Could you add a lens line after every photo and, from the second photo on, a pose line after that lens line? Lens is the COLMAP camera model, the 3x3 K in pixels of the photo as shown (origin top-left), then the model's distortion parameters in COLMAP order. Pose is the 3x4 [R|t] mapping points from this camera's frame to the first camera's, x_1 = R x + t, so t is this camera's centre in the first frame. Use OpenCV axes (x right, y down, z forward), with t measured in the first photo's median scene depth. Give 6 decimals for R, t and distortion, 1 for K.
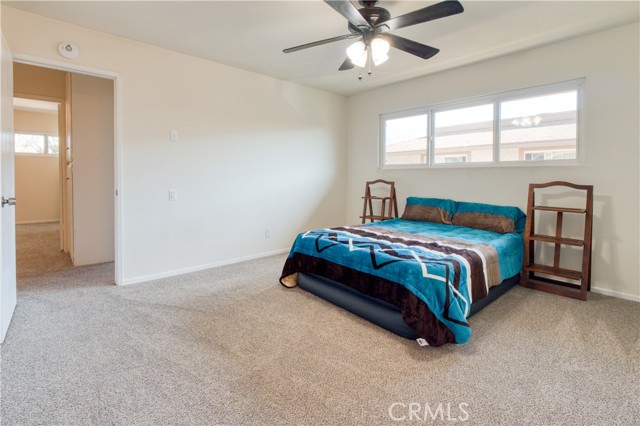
lens RADIAL K [[305.2, 0, 320.8], [0, 305.2, 189.1], [0, 0, 1]] dist [0.006119, -0.001271]
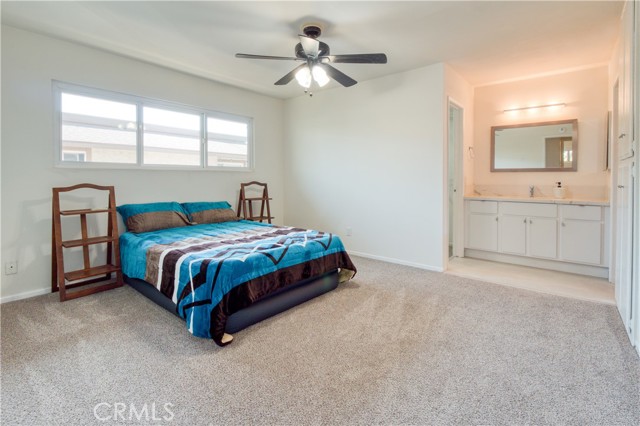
lens RADIAL K [[305.2, 0, 330.0], [0, 305.2, 181.6], [0, 0, 1]] dist [0.006119, -0.001271]
pose [[-0.185893, -0.010618, 0.982513, -0.647203], [0.041756, 0.998953, 0.018696, -0.029632], [-0.981682, 0.044501, -0.185255, 0.714597]]
